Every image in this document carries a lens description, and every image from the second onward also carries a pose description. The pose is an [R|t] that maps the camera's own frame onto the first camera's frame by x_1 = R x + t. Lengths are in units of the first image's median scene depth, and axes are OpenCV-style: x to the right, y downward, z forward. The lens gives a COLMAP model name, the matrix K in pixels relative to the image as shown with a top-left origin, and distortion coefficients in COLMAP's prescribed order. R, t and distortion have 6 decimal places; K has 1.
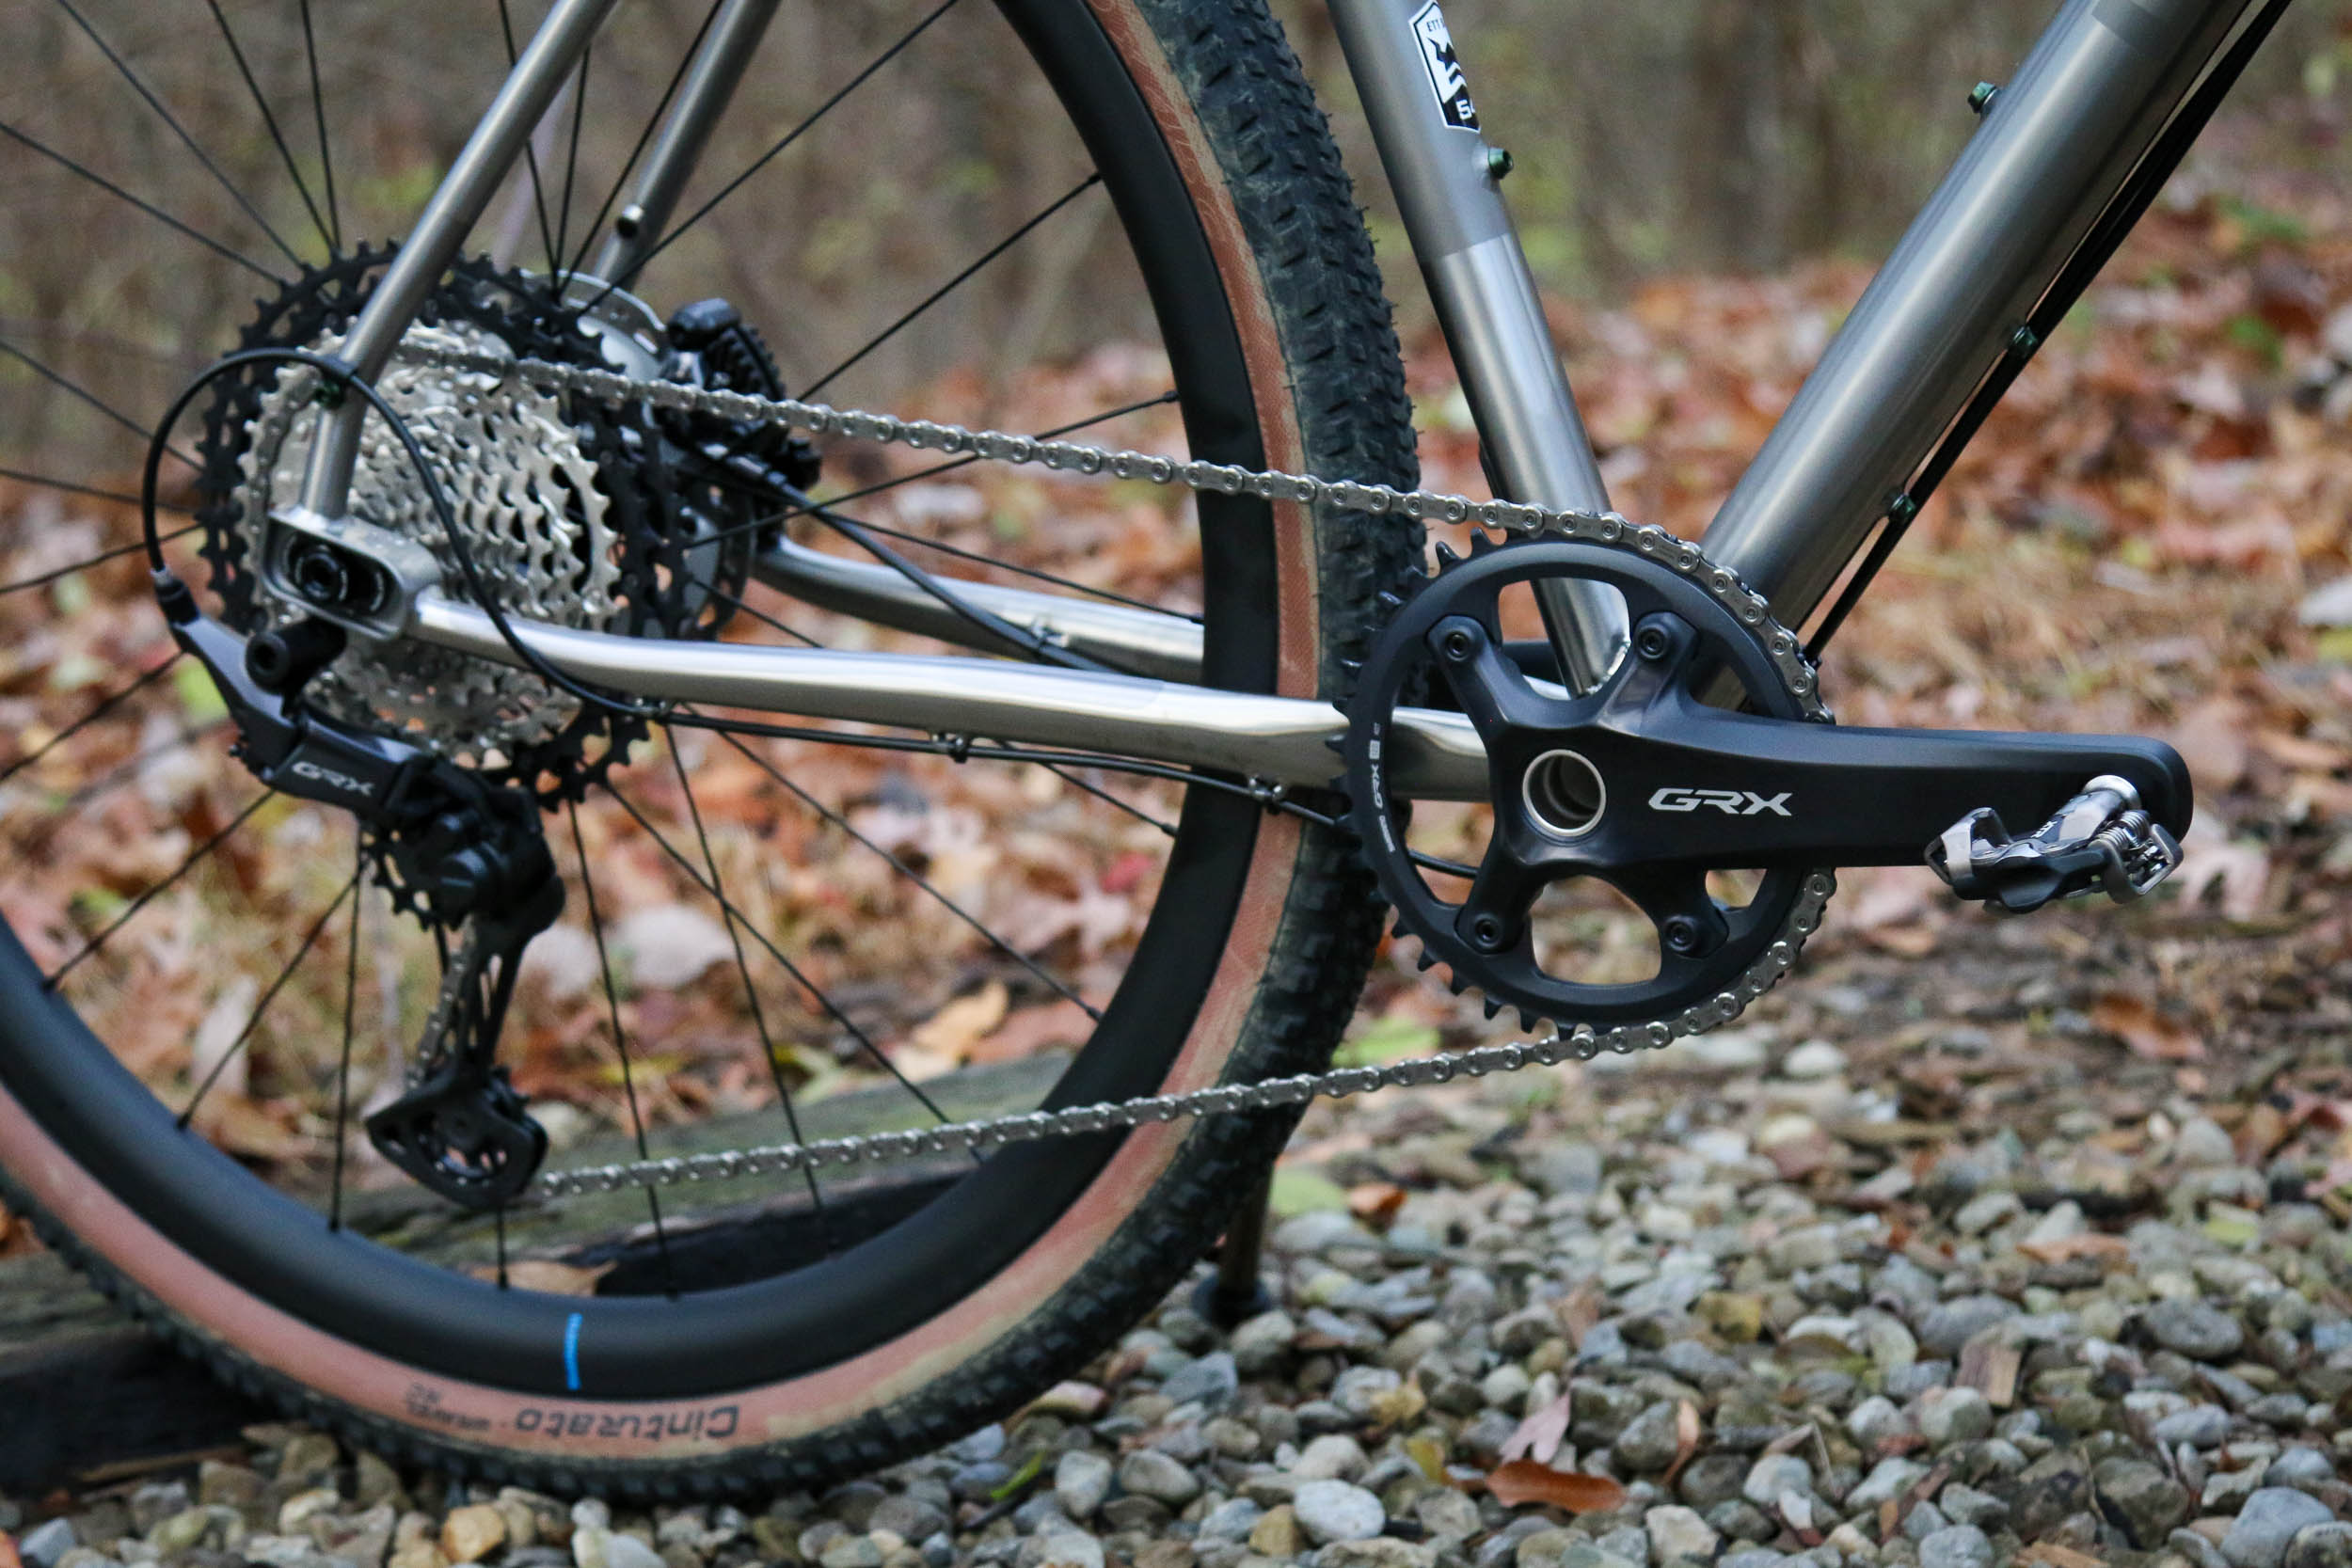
lens RADIAL K [[5201.0, 0, 1176.0], [0, 5201.0, 784.0], [0, 0, 1]] dist [0.108178, 0.319580]
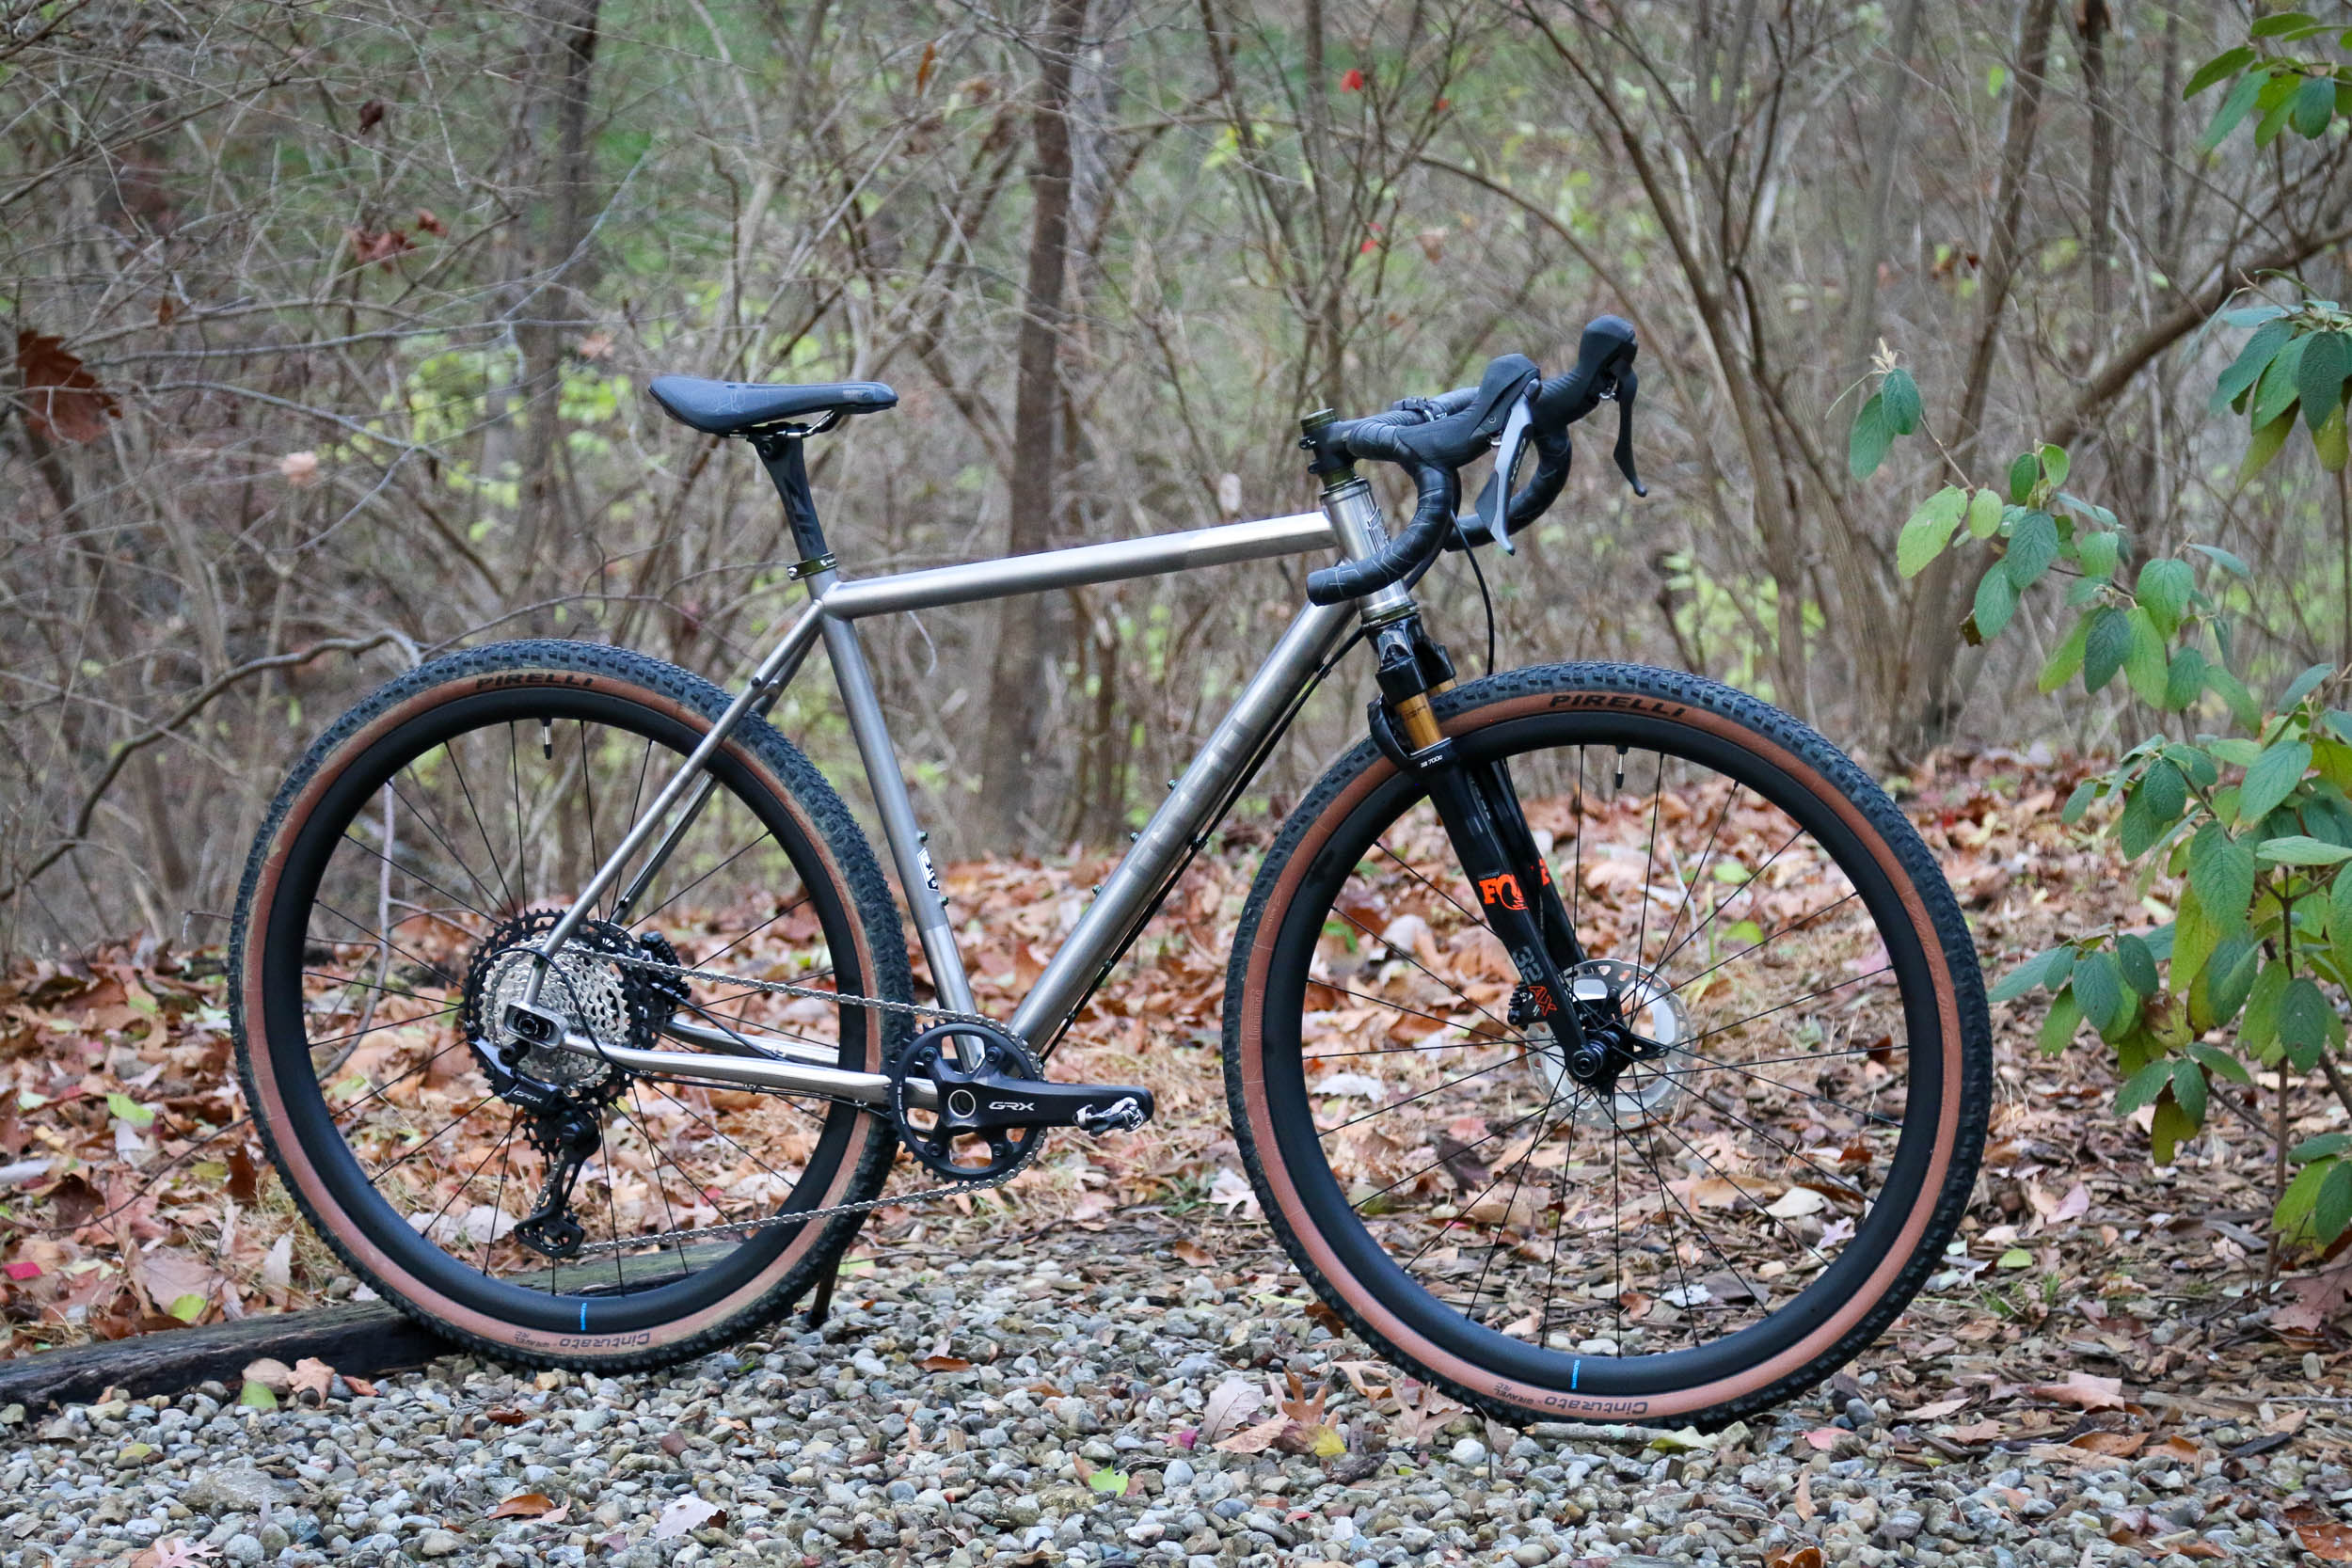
lens RADIAL K [[7288.6, 0, 1176.0], [0, 7288.6, 784.0], [0, 0, 1]] dist [0.213153, 0.696466]
pose [[0.991370, 0.032208, 0.127077, -0.316455], [-0.020703, 0.995651, -0.090834, 0.180348], [-0.129450, 0.087420, 0.987725, -2.946093]]
